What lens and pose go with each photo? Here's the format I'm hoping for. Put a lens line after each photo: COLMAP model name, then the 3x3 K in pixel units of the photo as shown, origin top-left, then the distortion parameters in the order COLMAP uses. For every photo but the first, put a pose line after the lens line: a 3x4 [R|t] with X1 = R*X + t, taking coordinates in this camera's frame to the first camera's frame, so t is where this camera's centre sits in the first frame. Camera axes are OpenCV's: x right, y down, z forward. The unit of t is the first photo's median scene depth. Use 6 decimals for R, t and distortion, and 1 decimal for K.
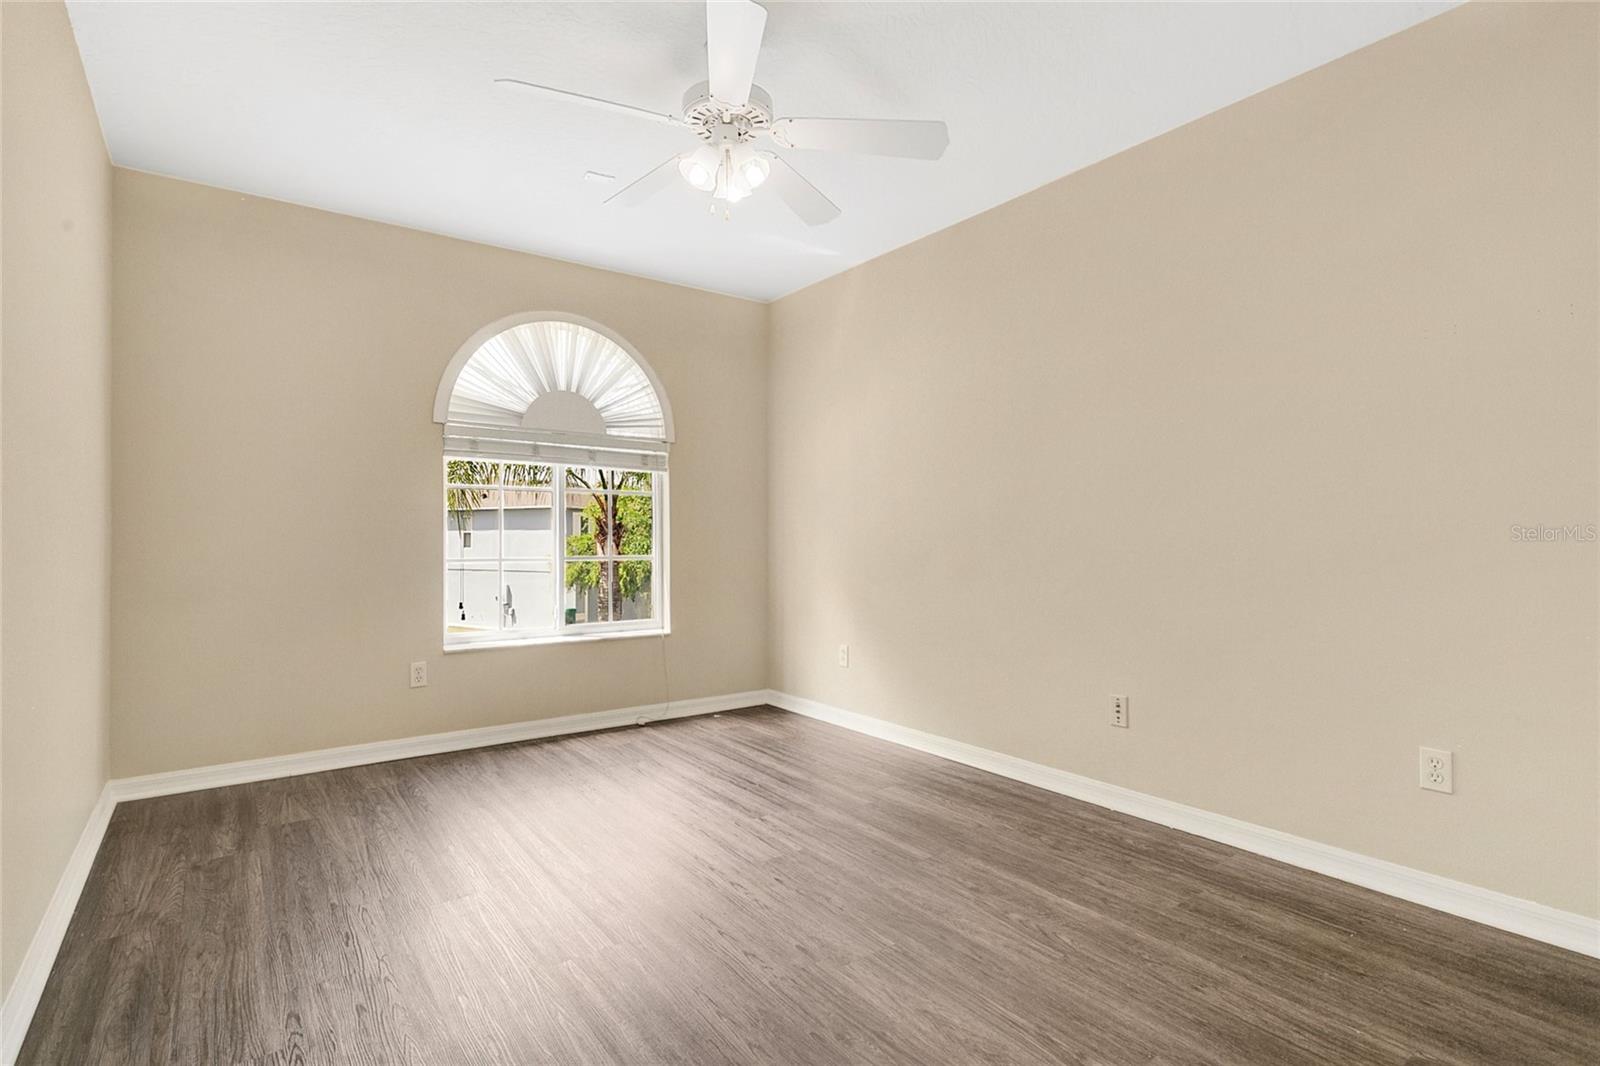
lens RADIAL K [[782.8, 0, 804.9], [0, 782.8, 540.2], [0, 0, 1]] dist [0.000336, -0.000003]
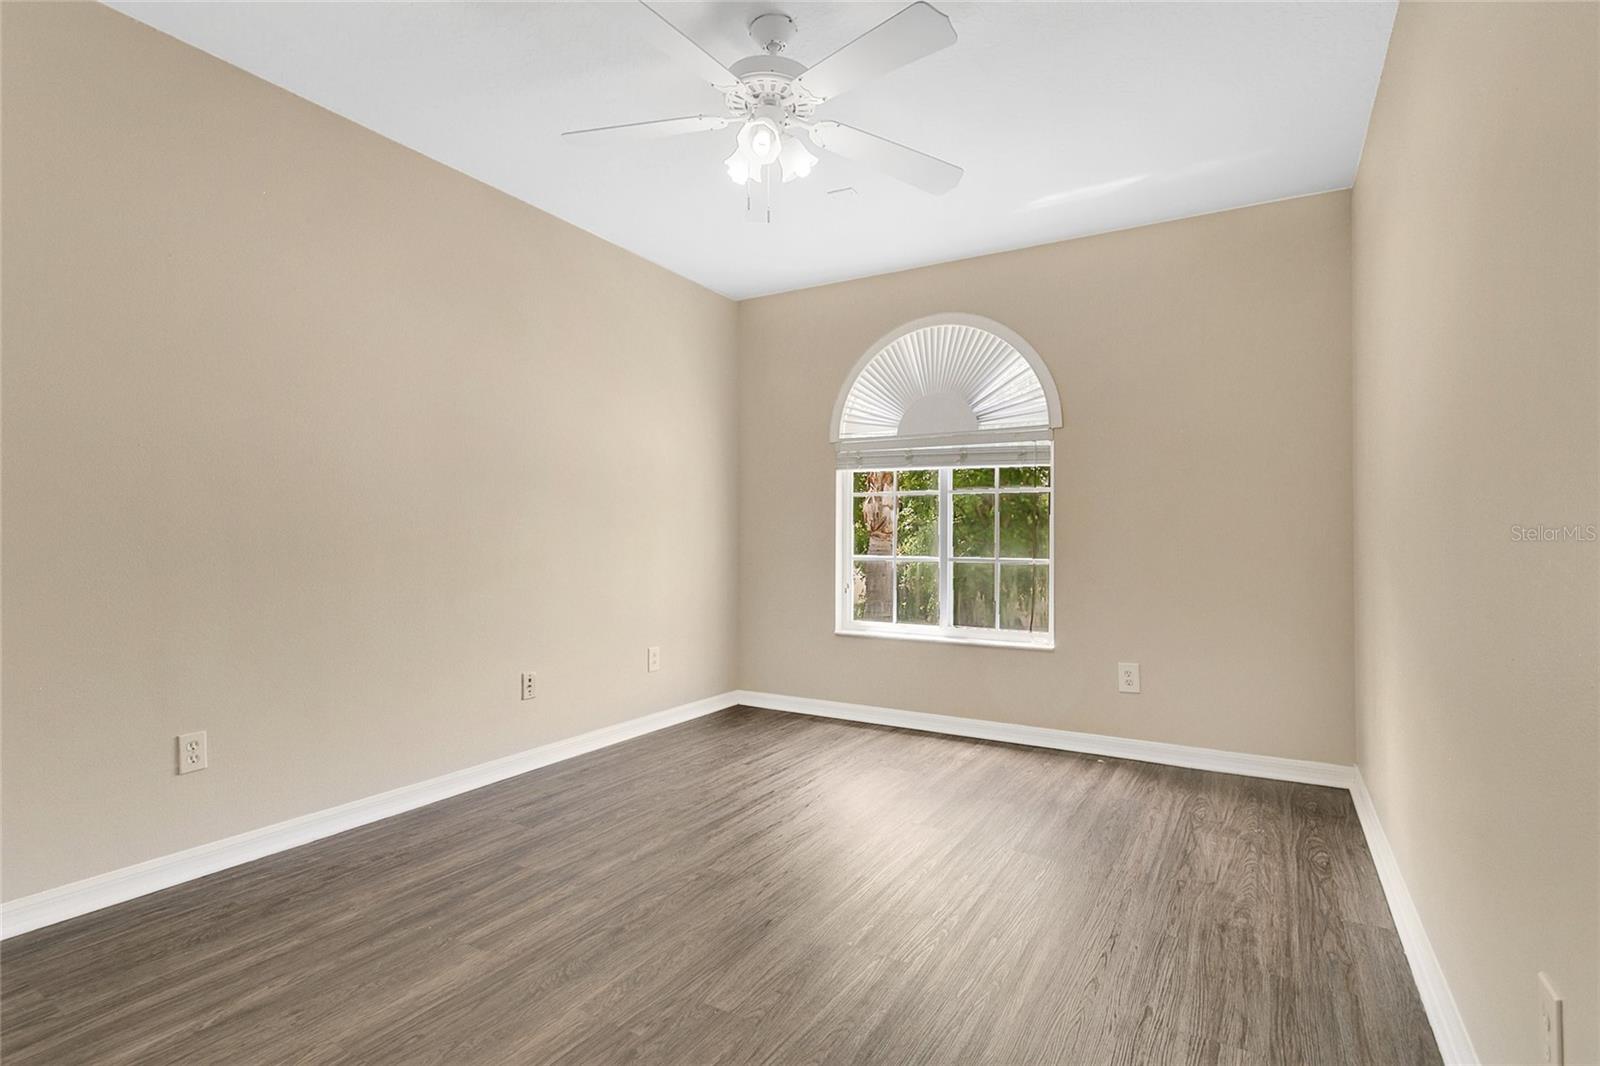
lens RADIAL K [[782.8, 0, 804.9], [0, 782.8, 540.2], [0, 0, 1]] dist [0.000336, -0.000003]
pose [[0.377858, -0.001896, -0.925862, 0.549137], [-0.008453, 0.999949, -0.005498, 0.005787], [0.925825, 0.009904, 0.377822, 0.439765]]
